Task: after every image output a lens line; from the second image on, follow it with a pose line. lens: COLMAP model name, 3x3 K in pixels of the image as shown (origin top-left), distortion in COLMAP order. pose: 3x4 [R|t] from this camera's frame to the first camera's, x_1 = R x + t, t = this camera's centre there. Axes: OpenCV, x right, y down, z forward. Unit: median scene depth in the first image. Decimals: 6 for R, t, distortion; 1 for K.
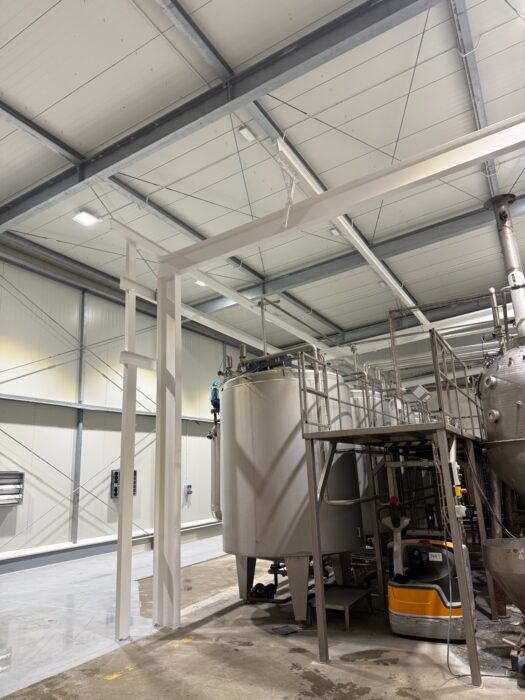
lens RADIAL K [[491.7, 0, 262.5], [0, 491.7, 350.0], [0, 0, 1]] dist [-0.000015, -0.004330]
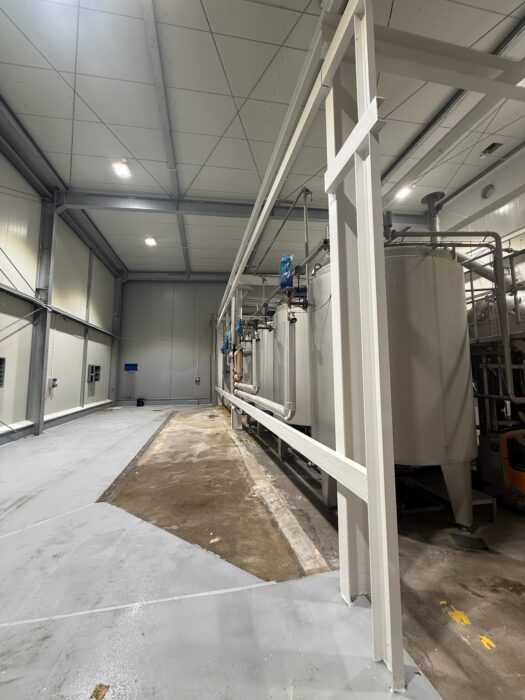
lens RADIAL K [[277.7, 0, 261.8], [0, 277.7, 347.9], [0, 0, 1]] dist [0.000393, -0.000123]
pose [[0.745579, 0.105761, 0.657971, -0.389011], [-0.197369, 0.978076, 0.066434, 0.176849], [-0.636520, -0.179395, 0.750107, 0.604347]]
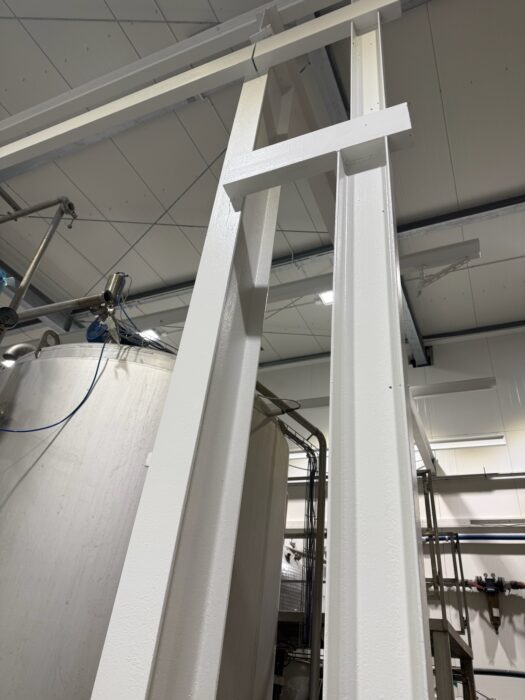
lens RADIAL K [[491.7, 0, 262.5], [0, 491.7, 350.0], [0, 0, 1]] dist [-0.000015, -0.004330]
pose [[-0.104833, 0.603863, 0.790164, -0.306264], [-0.347232, 0.722312, -0.598077, 0.209289], [-0.931901, -0.337068, 0.133958, 0.729175]]
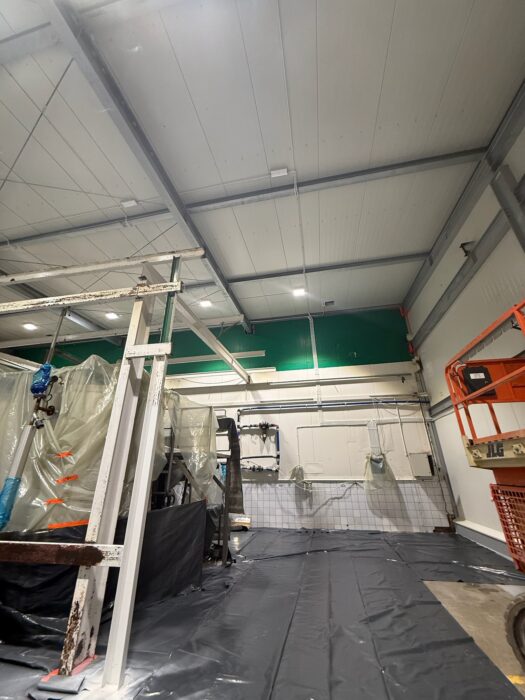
lens RADIAL K [[277.7, 0, 261.8], [0, 277.7, 347.9], [0, 0, 1]] dist [0.000393, -0.000123]
pose [[-0.311401, 0.429884, 0.847484, -0.630575], [-0.220137, 0.834934, -0.504406, 0.196428], [-0.924429, -0.343635, -0.165366, 0.674272]]
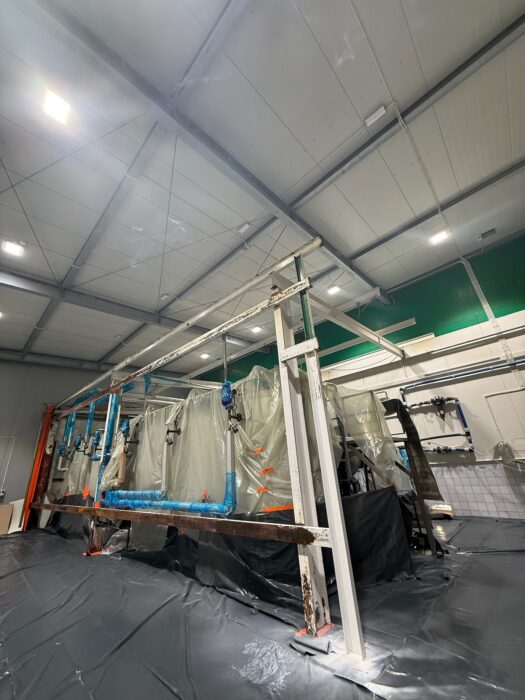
lens RADIAL K [[277.7, 0, 261.8], [0, 277.7, 347.9], [0, 0, 1]] dist [0.000393, -0.000123]
pose [[0.241982, 0.408204, 0.880235, -0.629953], [-0.191387, 0.909454, -0.369141, 0.199154], [-0.951218, -0.079140, 0.298197, 0.684887]]
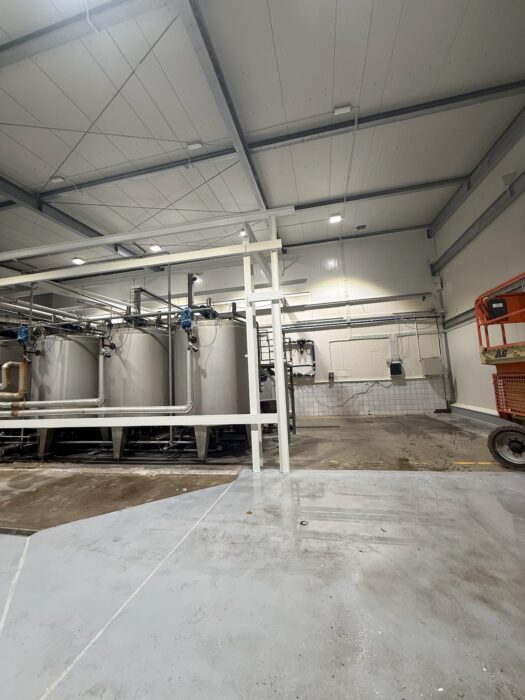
lens RADIAL K [[277.7, 0, 261.8], [0, 277.7, 347.9], [0, 0, 1]] dist [0.000393, -0.000123]
pose [[-0.294405, 0.169725, 0.940489, -0.760421], [-0.184204, 0.955573, -0.230109, 0.271190], [-0.937761, -0.240986, -0.250061, 0.900431]]
